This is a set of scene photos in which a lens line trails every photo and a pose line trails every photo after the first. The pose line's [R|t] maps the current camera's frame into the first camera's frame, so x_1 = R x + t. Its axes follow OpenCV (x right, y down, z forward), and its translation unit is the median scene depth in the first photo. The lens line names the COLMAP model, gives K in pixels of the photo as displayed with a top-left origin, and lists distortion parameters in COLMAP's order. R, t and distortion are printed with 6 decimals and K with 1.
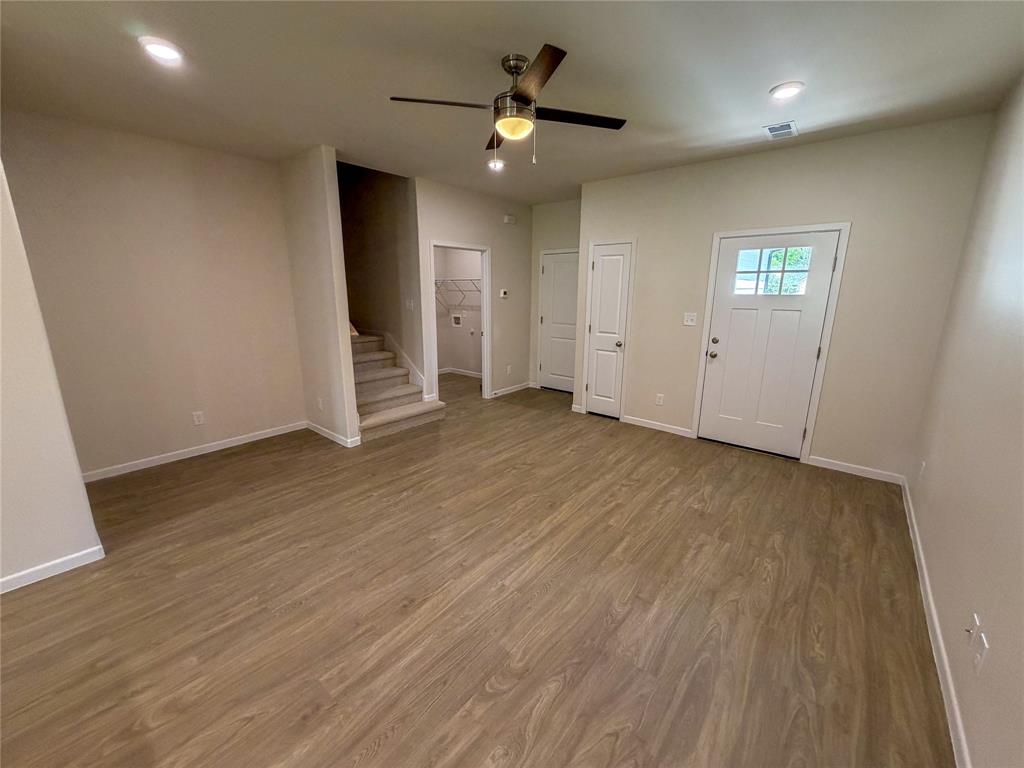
lens RADIAL K [[407.1, 0, 508.7], [0, 407.1, 382.9], [0, 0, 1]] dist [-0.026767, -0.000005]
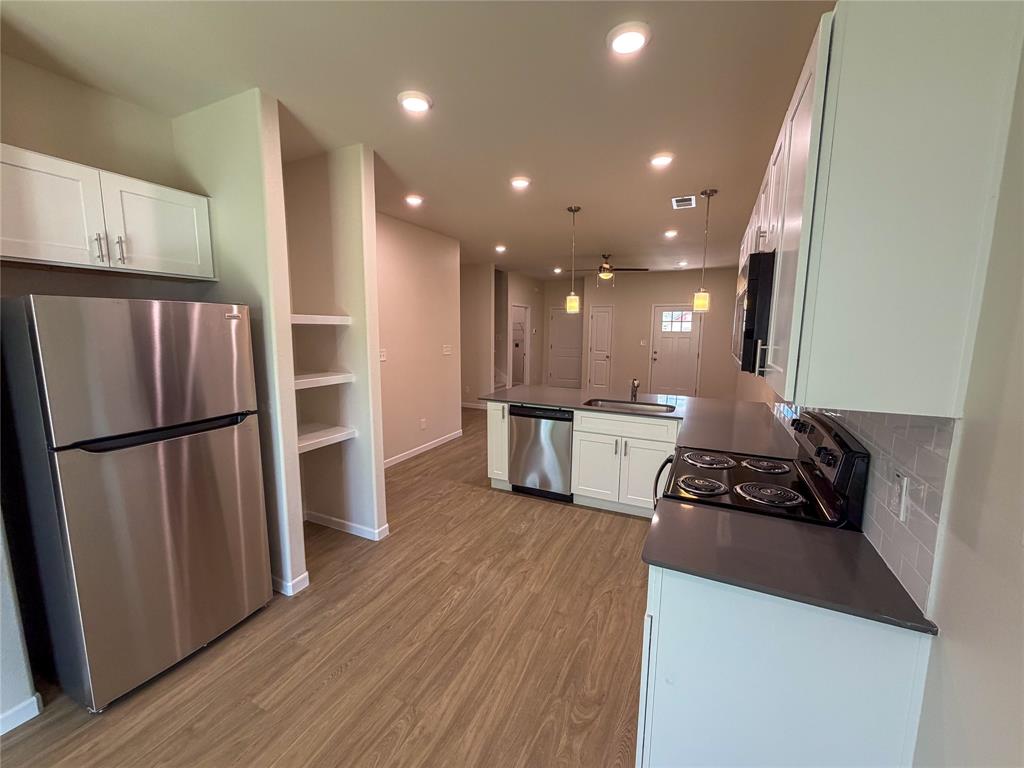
lens RADIAL K [[407.1, 0, 508.7], [0, 407.1, 382.9], [0, 0, 1]] dist [-0.026767, -0.000005]
pose [[0.969985, -0.029331, 0.241388, -0.622554], [0.050712, 0.995272, -0.082842, 0.157498], [-0.237817, 0.092596, 0.966886, -0.721805]]
